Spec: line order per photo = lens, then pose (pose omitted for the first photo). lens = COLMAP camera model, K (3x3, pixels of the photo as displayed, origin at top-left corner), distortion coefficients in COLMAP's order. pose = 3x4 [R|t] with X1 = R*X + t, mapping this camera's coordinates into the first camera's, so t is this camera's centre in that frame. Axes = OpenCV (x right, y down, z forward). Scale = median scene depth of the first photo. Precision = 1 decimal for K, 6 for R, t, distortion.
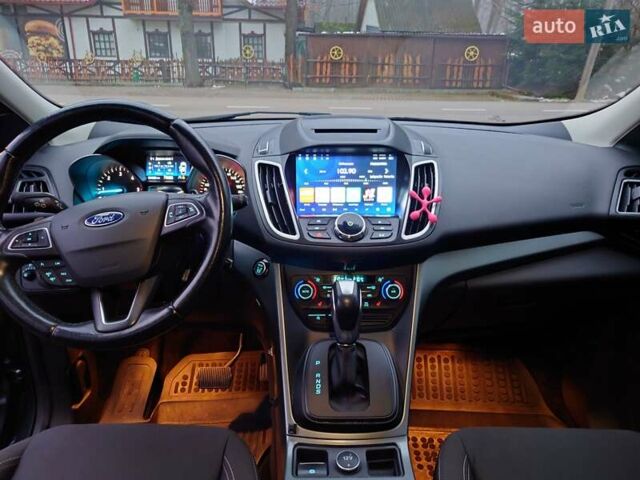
lens RADIAL K [[460.7, 0, 316.2], [0, 460.7, 235.6], [0, 0, 1]] dist [-0.004414, 0.006072]
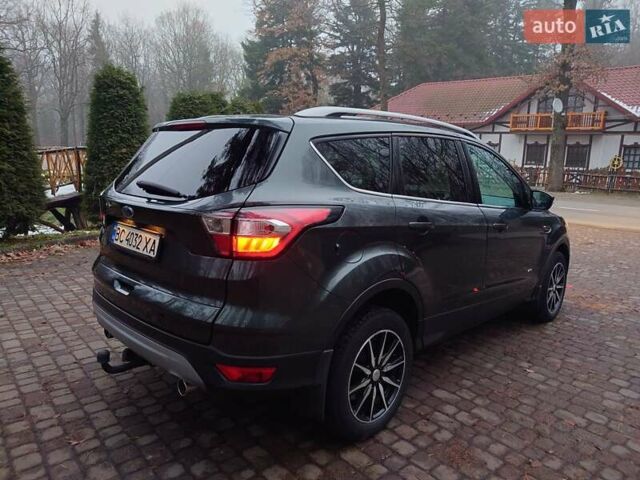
lens RADIAL K [[459.6, 0, 317.4], [0, 459.6, 238.0], [0, 0, 1]] dist [-0.002987, 0.007070]
pose [[0.707856, 0.133788, -0.693571, 0.128691], [-0.273220, 0.957330, -0.094181, 0.050601], [0.651376, 0.256164, 0.714206, -0.151056]]
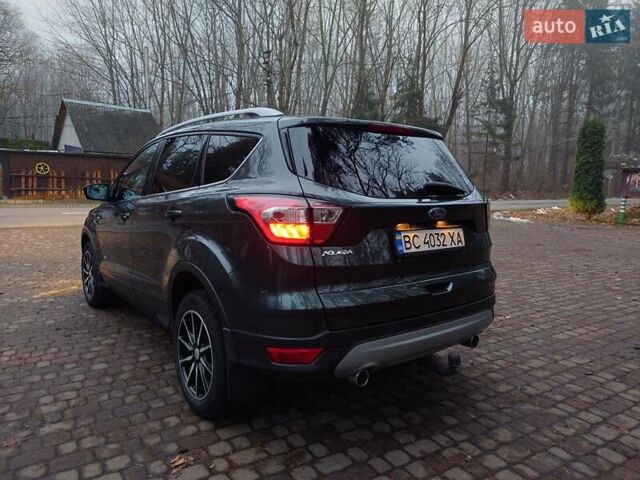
lens RADIAL K [[459.6, 0, 317.4], [0, 459.6, 238.0], [0, 0, 1]] dist [-0.002987, 0.007070]
pose [[0.799595, -0.066407, 0.596857, -0.097811], [0.201101, 0.966095, -0.161921, 0.066711], [-0.565868, 0.249499, 0.785839, -0.176443]]
